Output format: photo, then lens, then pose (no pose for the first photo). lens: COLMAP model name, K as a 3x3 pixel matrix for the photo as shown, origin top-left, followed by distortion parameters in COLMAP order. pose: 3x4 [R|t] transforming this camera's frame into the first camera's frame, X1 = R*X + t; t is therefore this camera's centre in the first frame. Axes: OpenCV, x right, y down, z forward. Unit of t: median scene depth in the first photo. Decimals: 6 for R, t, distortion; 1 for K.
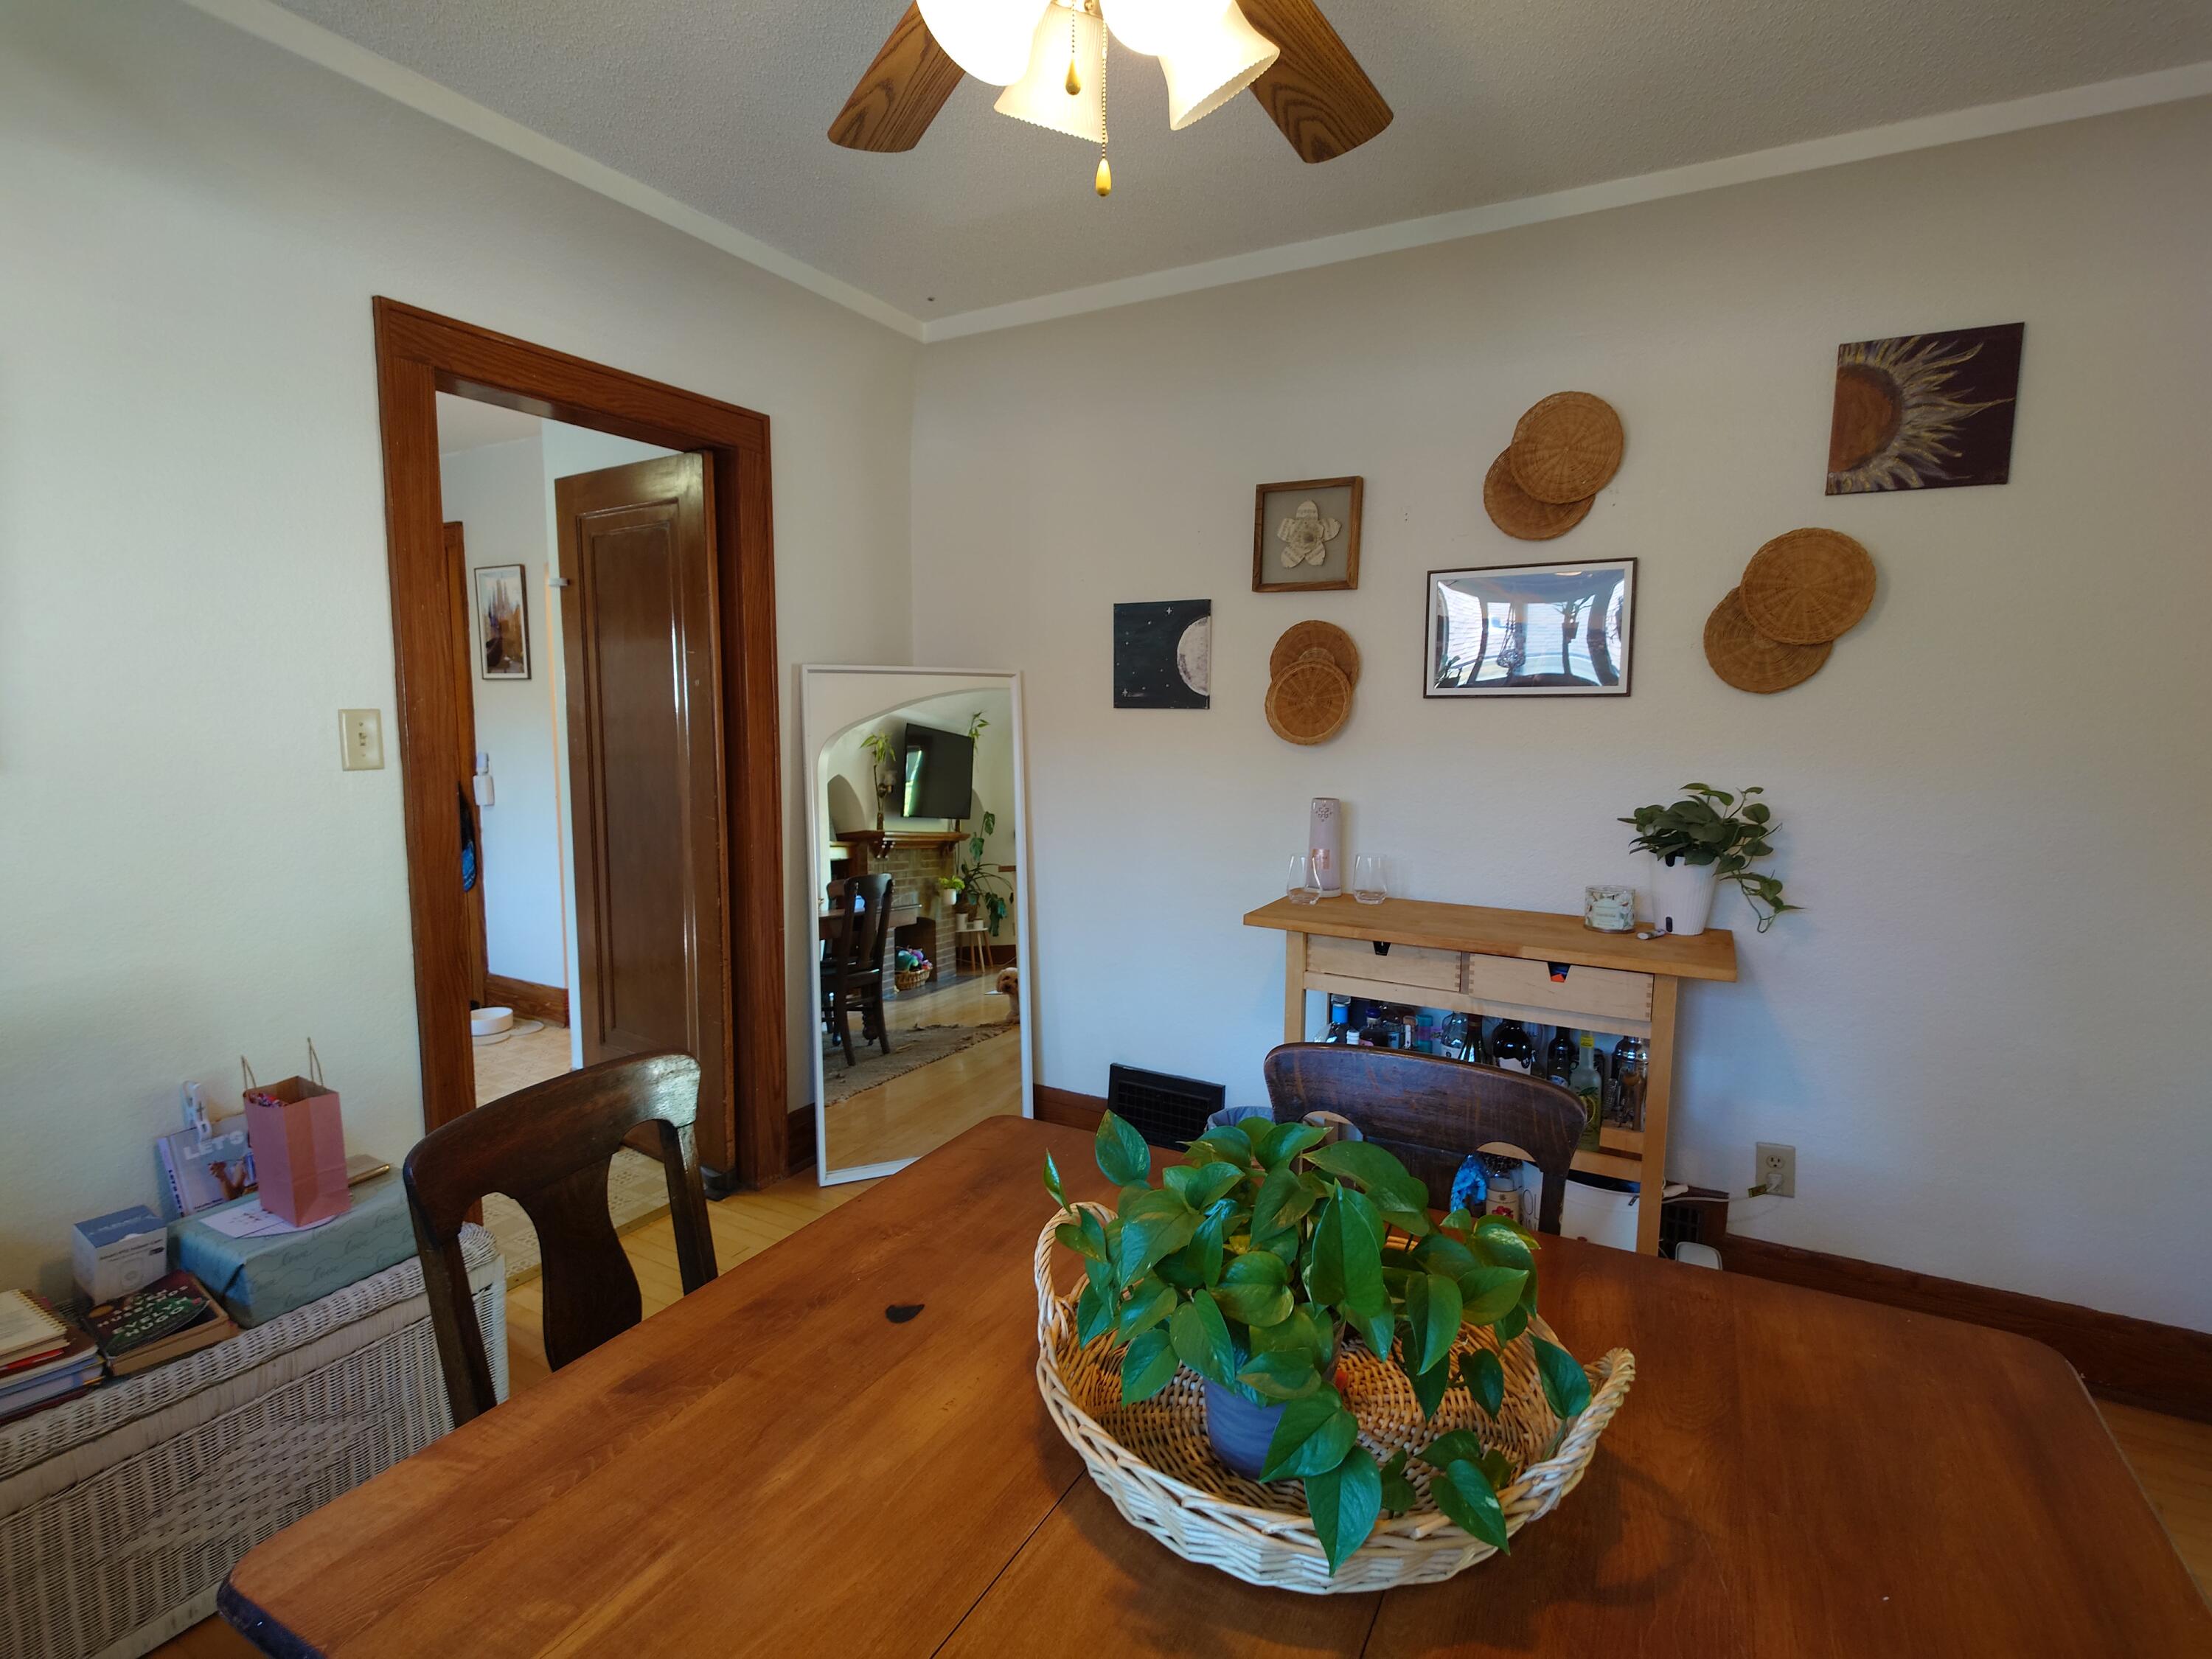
lens RADIAL K [[1072.0, 0, 1098.6], [0, 1072.0, 821.9], [0, 0, 1]] dist [0.025964, -0.023087]
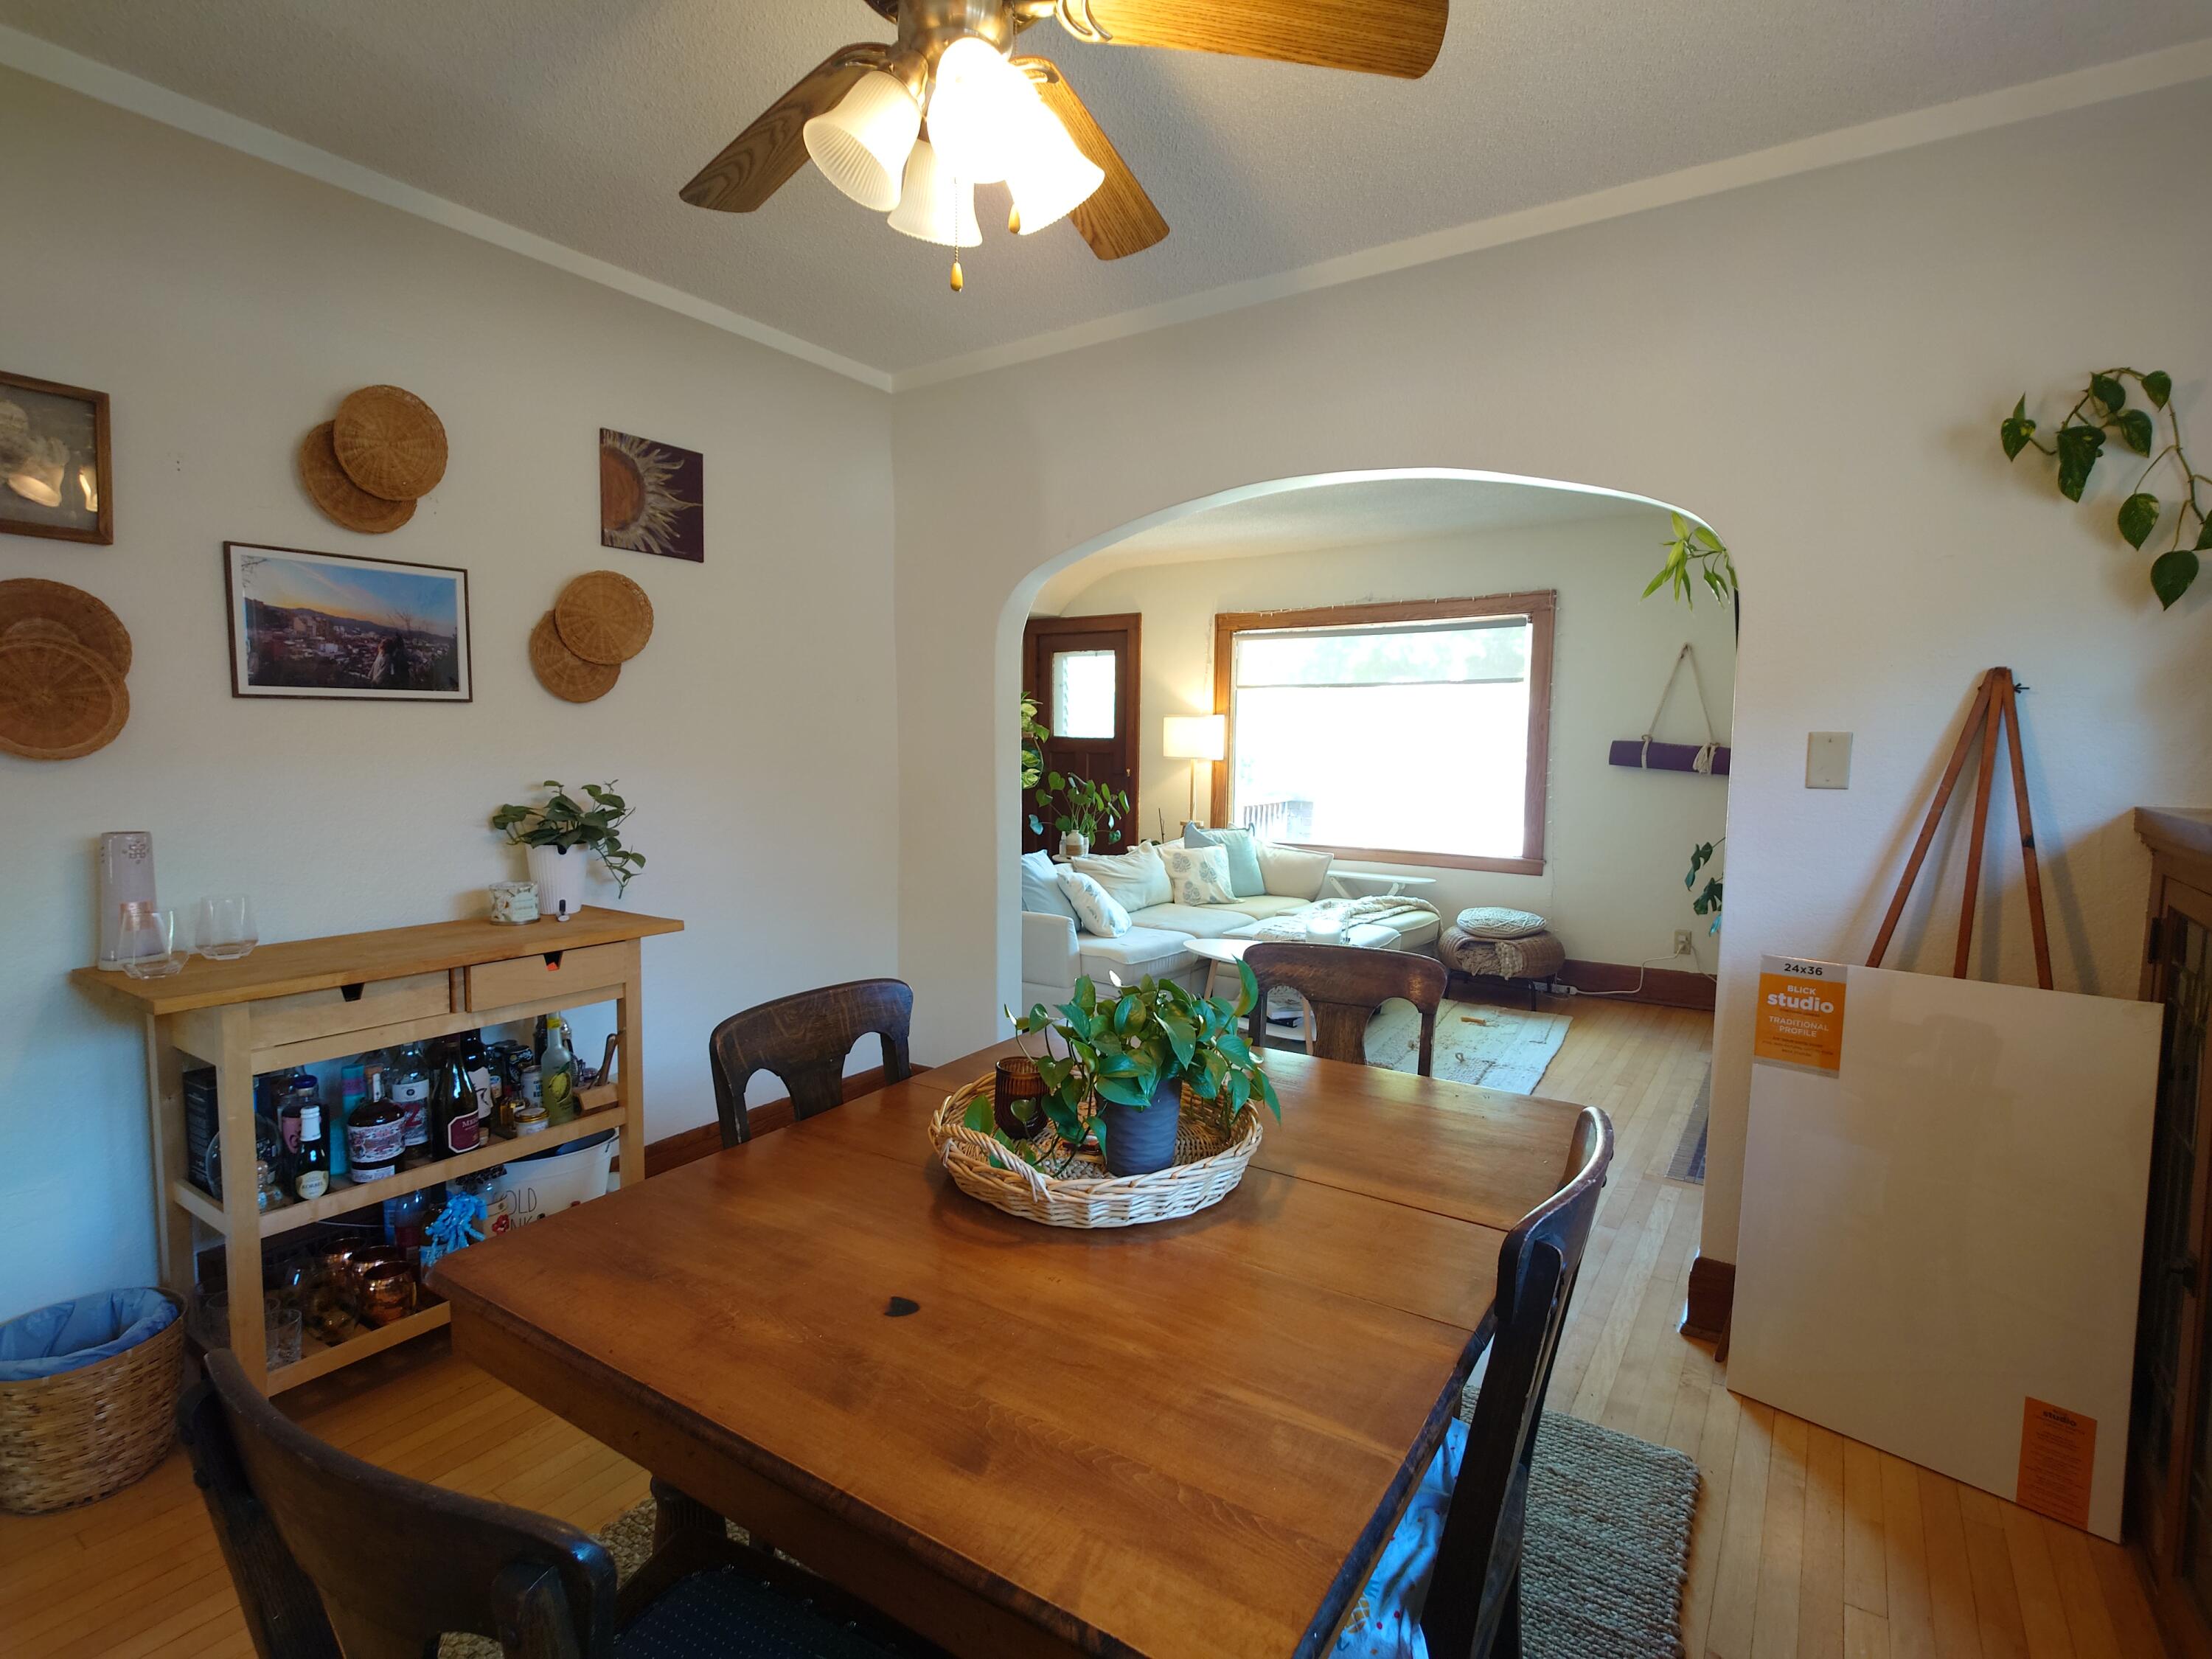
lens RADIAL K [[1092.4, 0, 1101.5], [0, 1092.4, 830.2], [0, 0, 1]] dist [0.000297, 0.000115]
pose [[0.079214, -0.090691, 0.992724, -0.579854], [0.098236, 0.991716, 0.082760, -0.024161], [-0.992005, 0.090965, 0.087467, 0.353792]]
